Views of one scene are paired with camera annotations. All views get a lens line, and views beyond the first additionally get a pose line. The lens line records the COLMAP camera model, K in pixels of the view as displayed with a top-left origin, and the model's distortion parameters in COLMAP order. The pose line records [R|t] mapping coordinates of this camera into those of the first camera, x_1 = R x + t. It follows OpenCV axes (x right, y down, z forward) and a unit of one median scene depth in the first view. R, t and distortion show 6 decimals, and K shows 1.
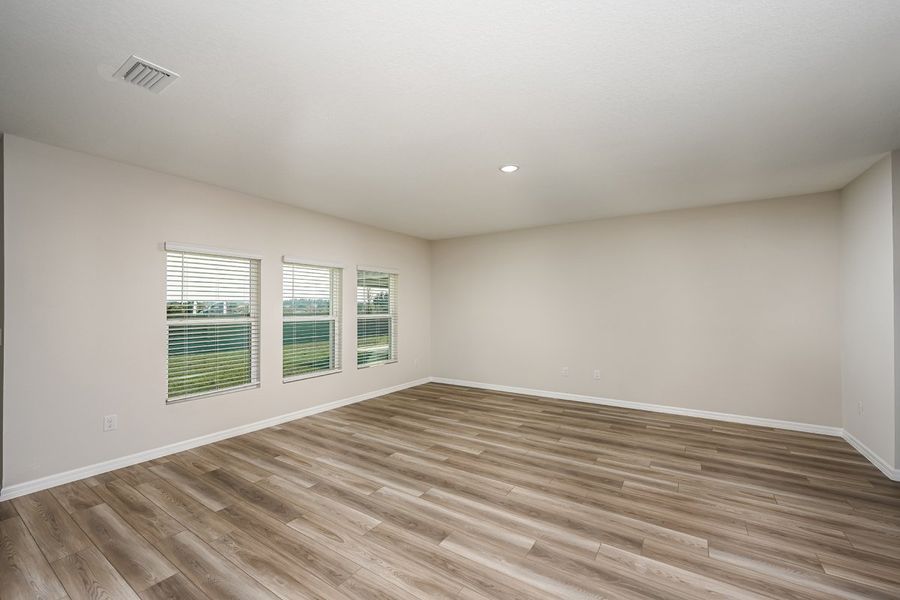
lens RADIAL K [[366.0, 0, 453.5], [0, 366.0, 302.9], [0, 0, 1]] dist [-0.000580, -0.000068]
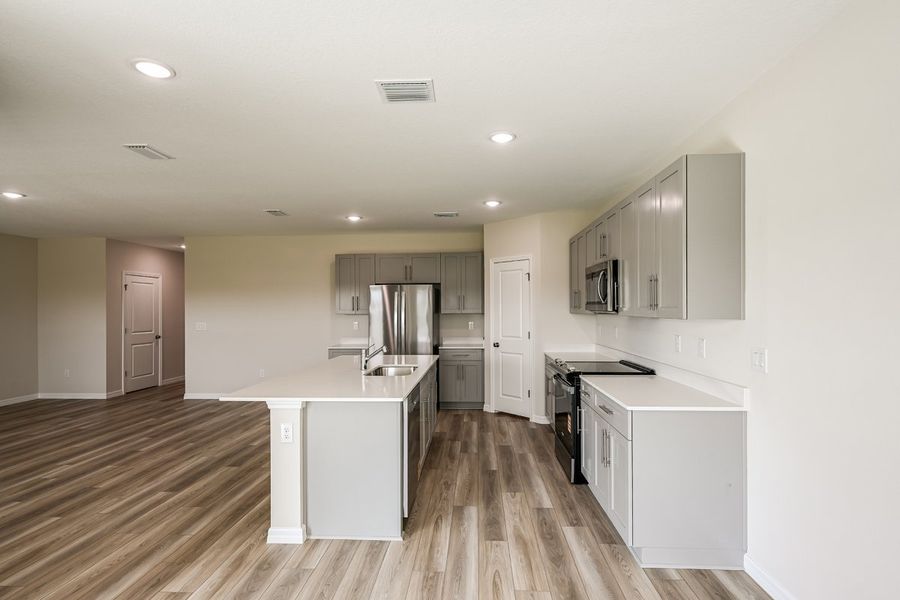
lens RADIAL K [[450.2, 0, 456.2], [0, 450.2, 306.5], [0, 0, 1]] dist [-0.003621, 0.000399]
pose [[-0.505119, 0.008220, 0.863010, -1.605001], [-0.004974, 0.999910, -0.012435, -0.011612], [-0.863035, -0.010574, -0.505033, 0.474410]]
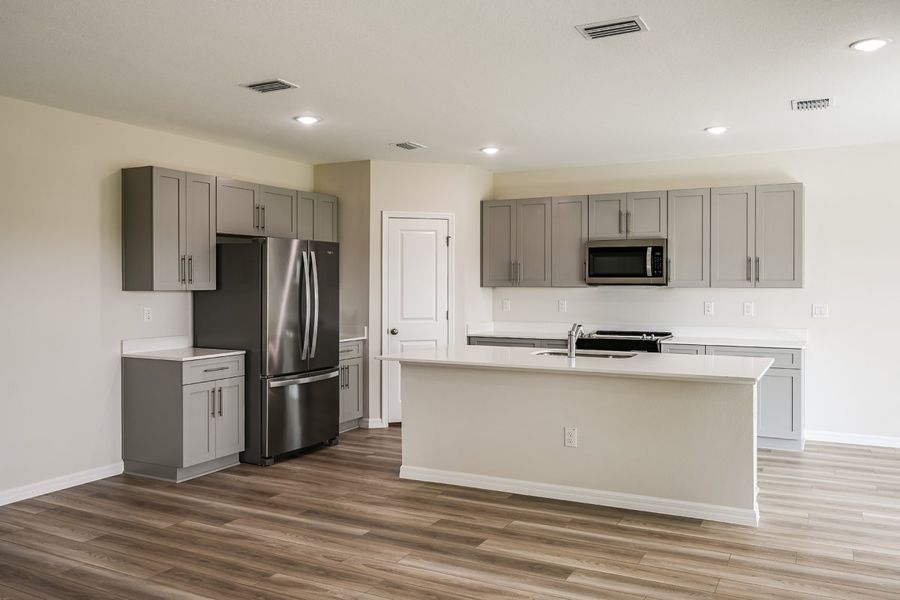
lens RADIAL K [[730.1, 0, 459.7], [0, 730.1, 285.6], [0, 0, 1]] dist [-0.003470, -0.004699]
pose [[-0.994732, 0.003688, -0.102441, -0.162428], [0.004649, 0.999947, -0.009146, 0.005636], [0.102402, -0.009574, -0.994697, 1.496445]]
